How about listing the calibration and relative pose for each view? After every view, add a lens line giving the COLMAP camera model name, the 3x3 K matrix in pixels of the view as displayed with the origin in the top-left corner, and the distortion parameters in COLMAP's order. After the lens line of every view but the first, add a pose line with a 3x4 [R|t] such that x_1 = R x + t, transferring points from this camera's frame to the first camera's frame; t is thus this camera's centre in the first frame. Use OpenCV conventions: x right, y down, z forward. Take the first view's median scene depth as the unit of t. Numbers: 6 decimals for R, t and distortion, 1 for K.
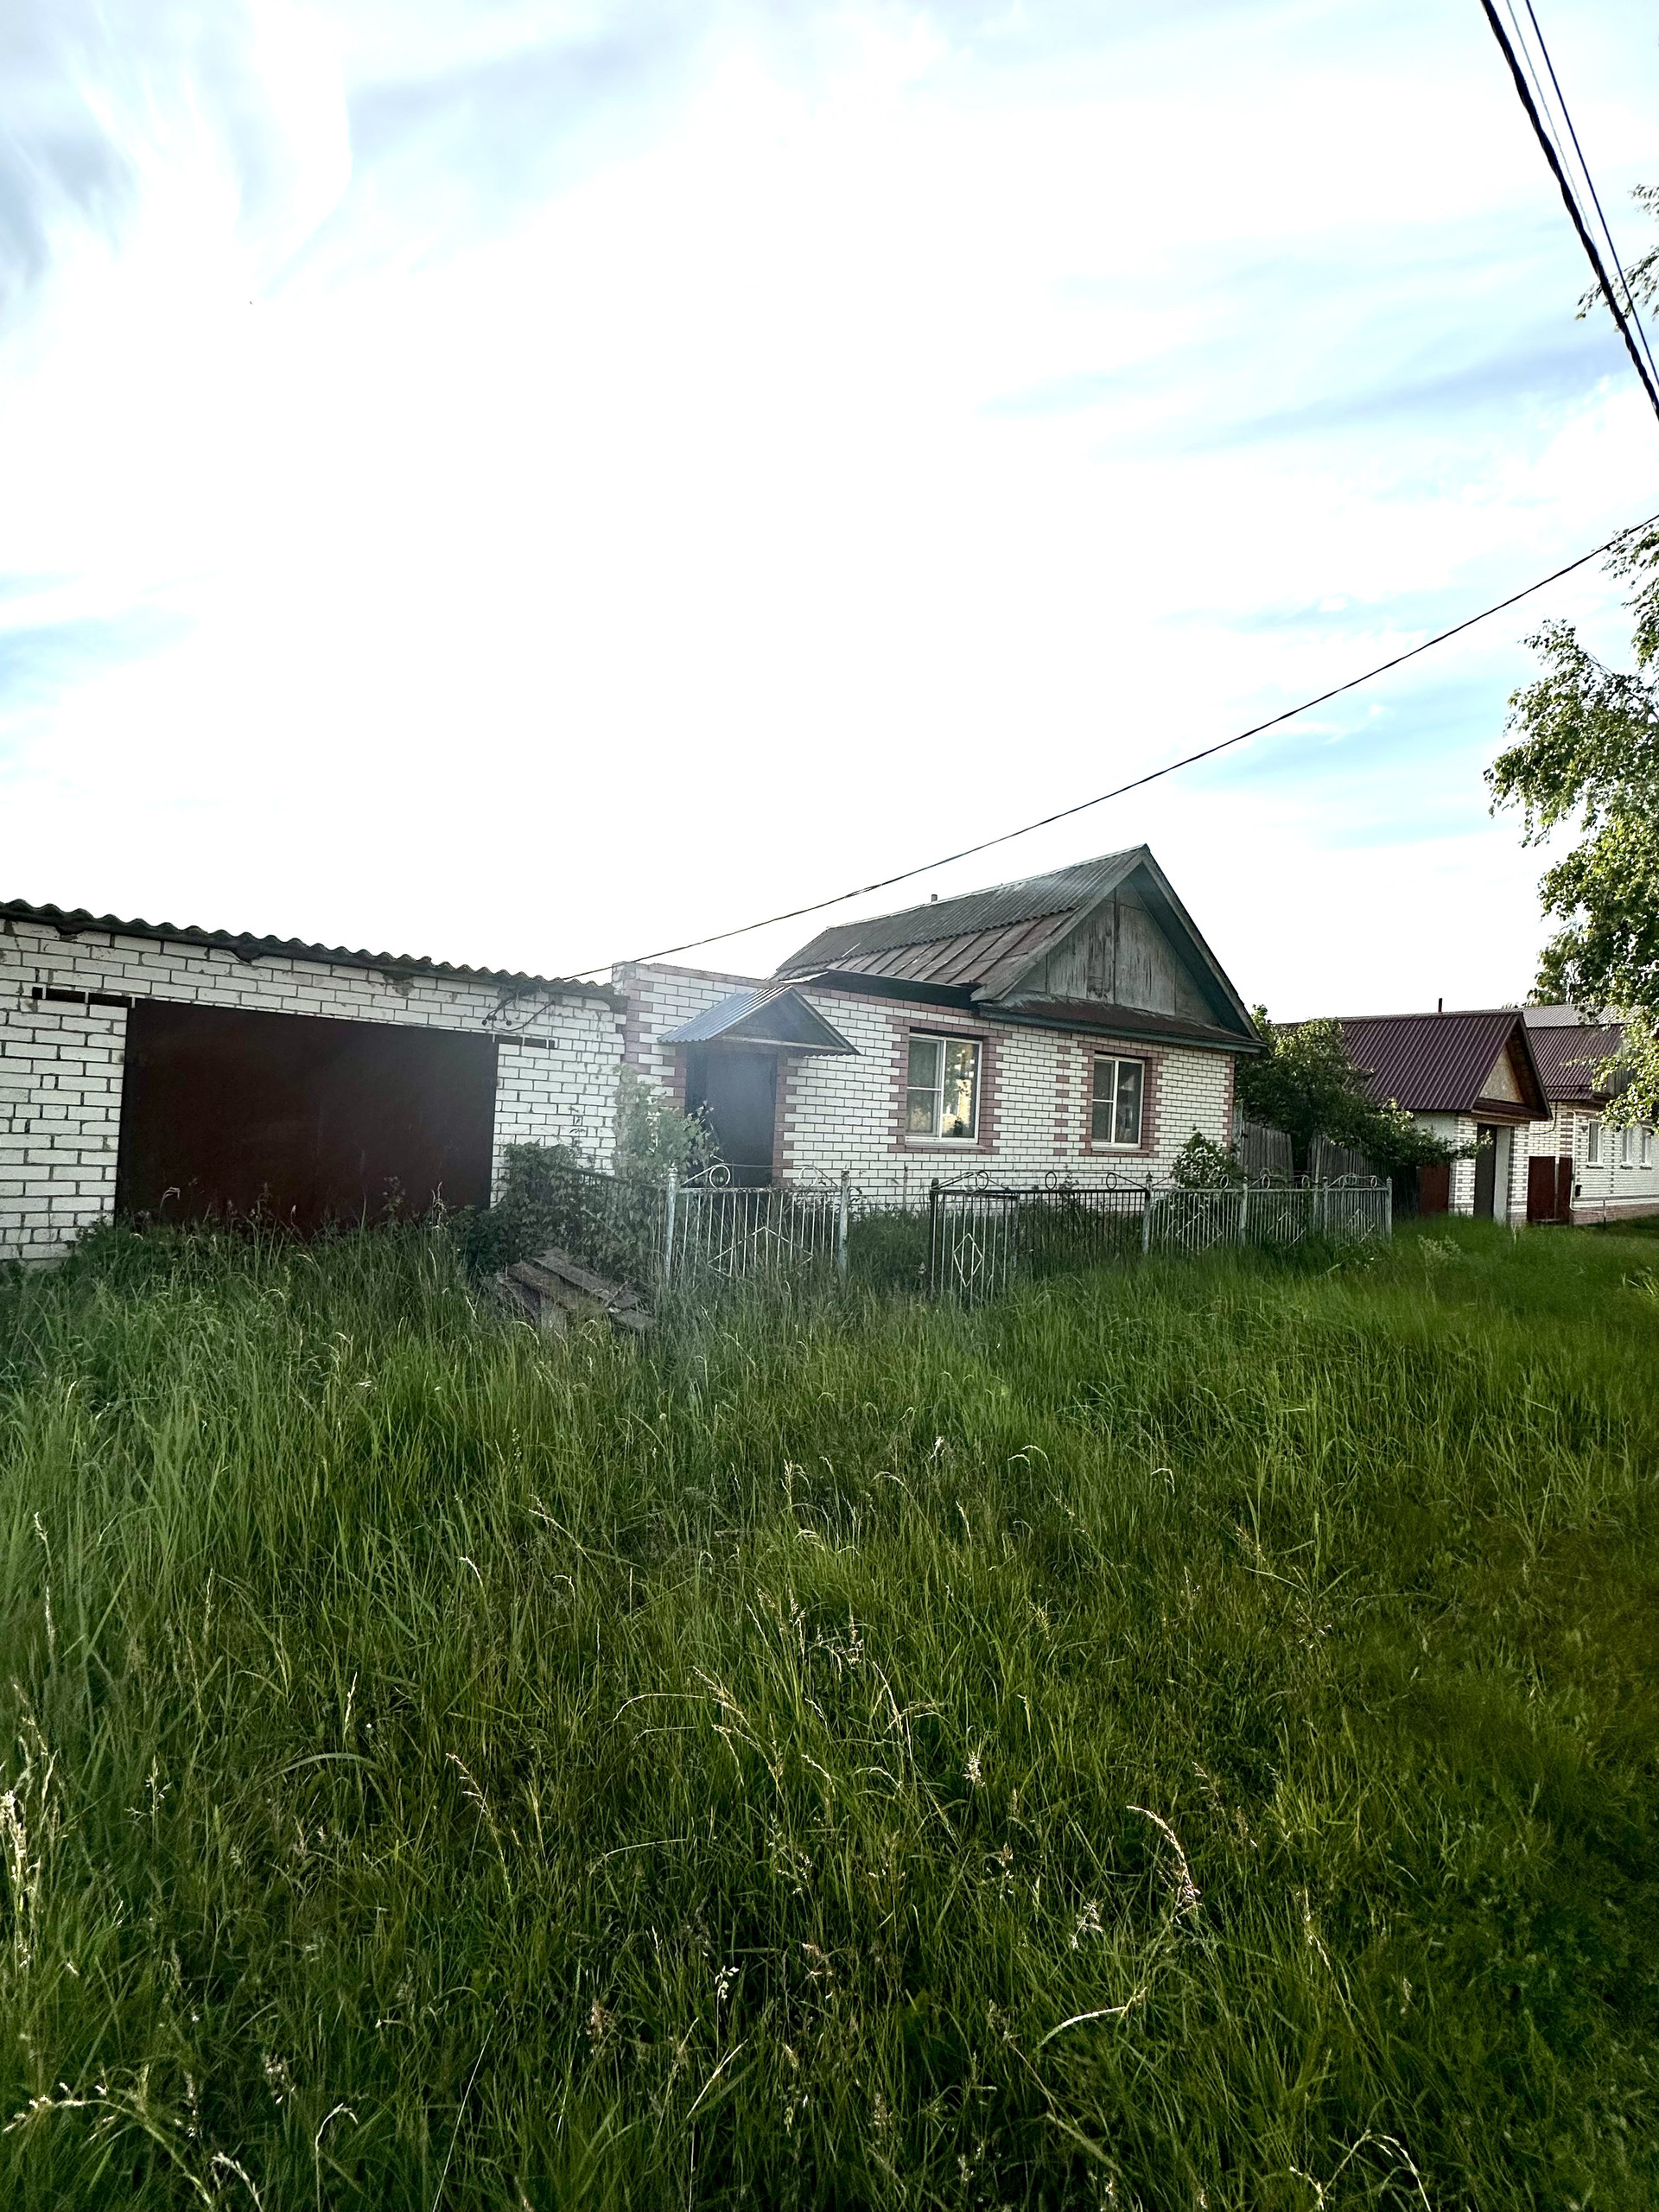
lens RADIAL K [[881.3, 0, 830.5], [0, 881.3, 1104.3], [0, 0, 1]] dist [-0.000035, -0.000023]
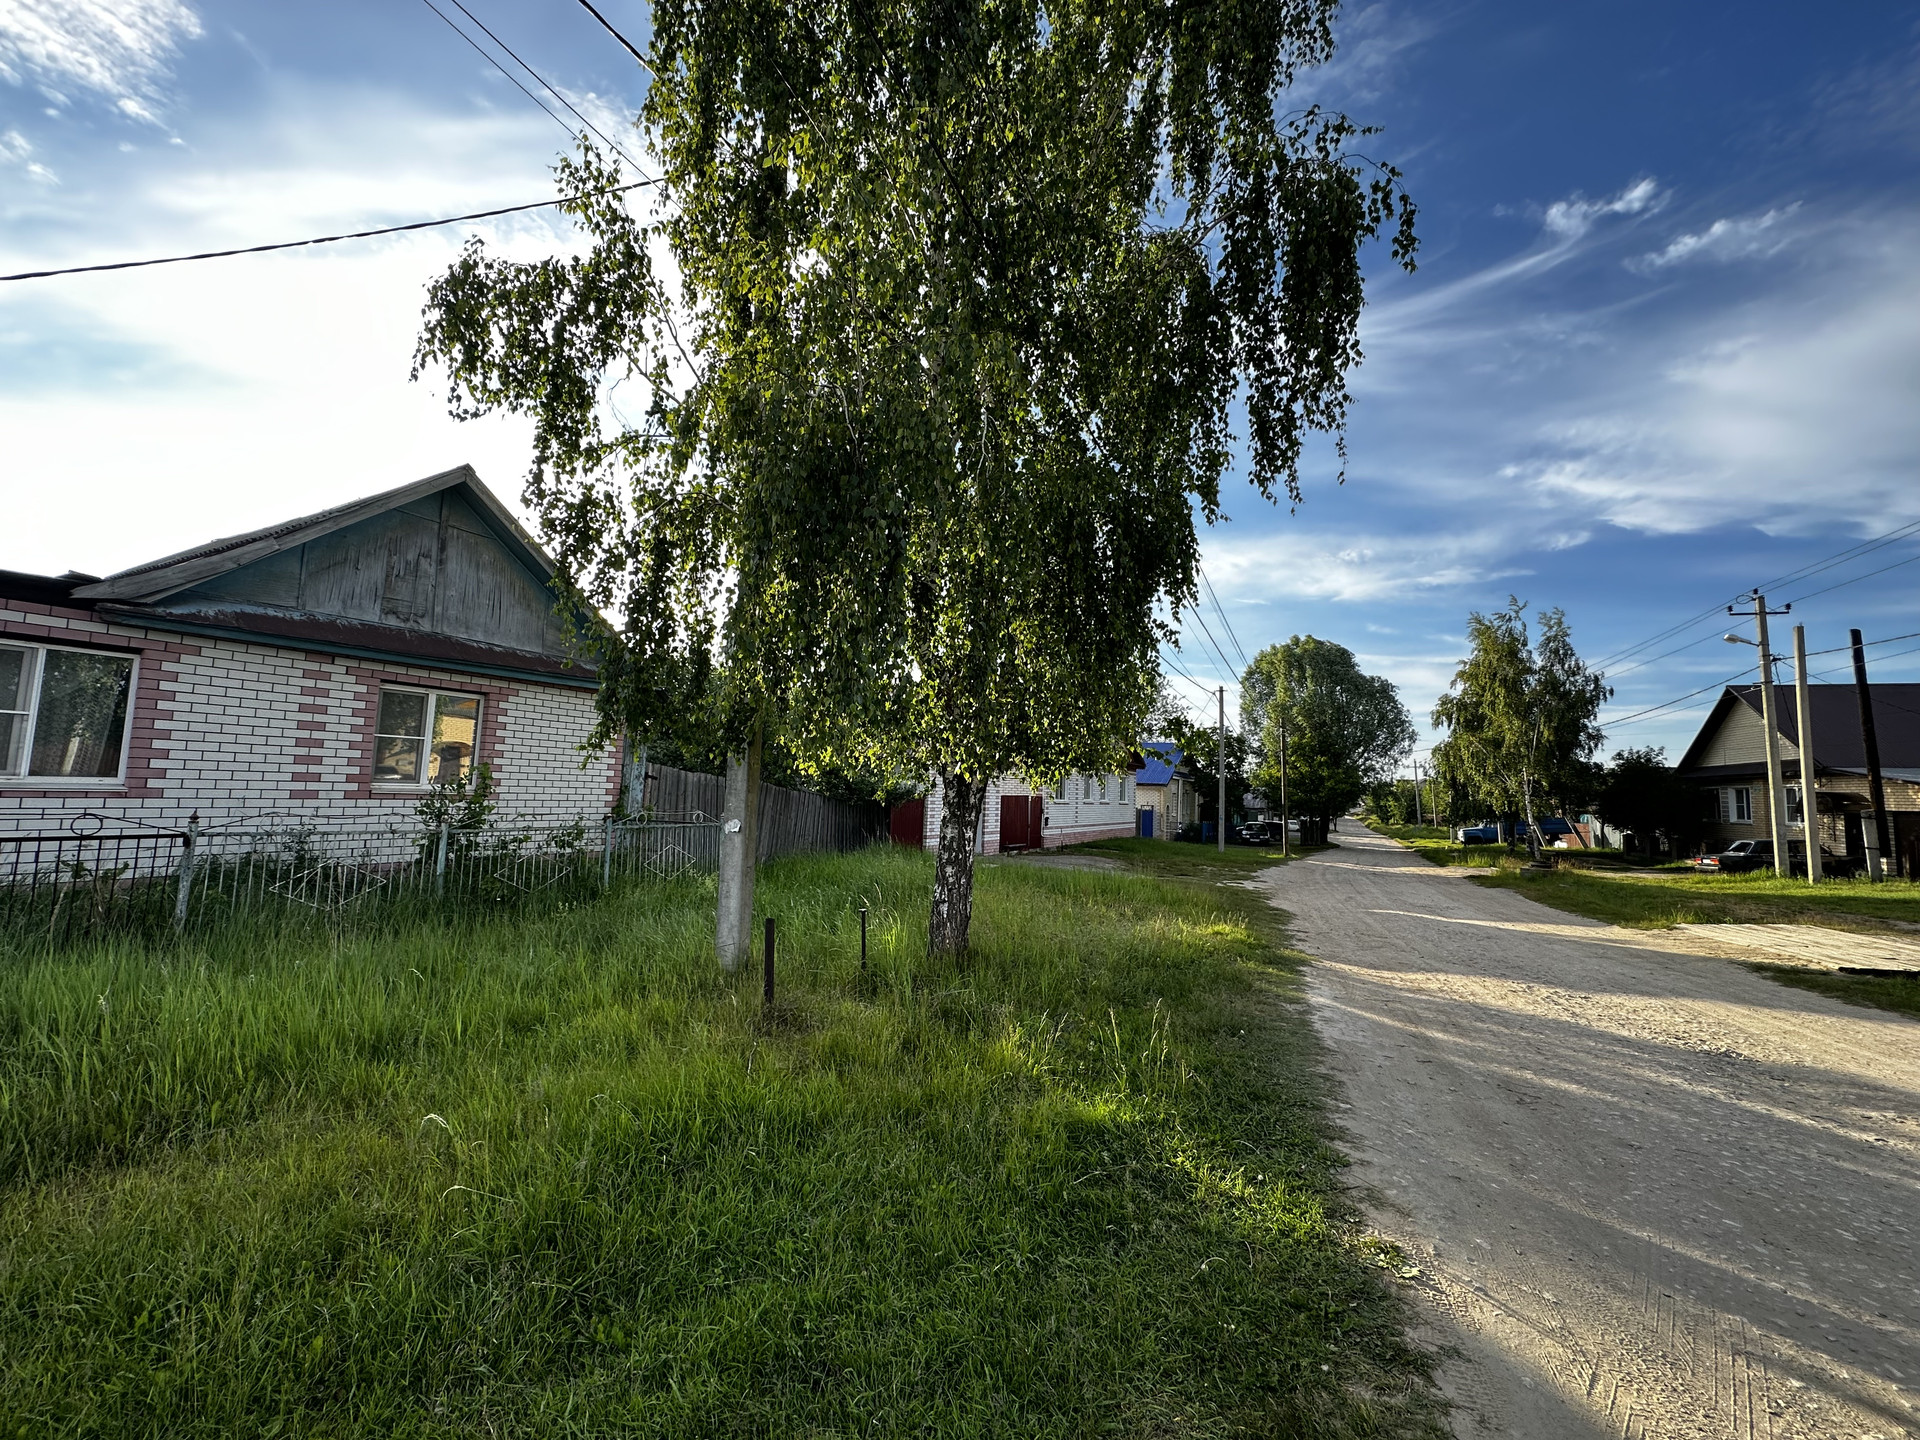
lens RADIAL K [[764.9, 0, 960.6], [0, 764.9, 719.7], [0, 0, 1]] dist [-0.000035, -0.000023]
pose [[0.893134, 0.024004, 0.449150, 0.475153], [0.002350, 0.998312, -0.058025, 0.025387], [-0.449785, 0.052880, 0.891570, 0.053294]]
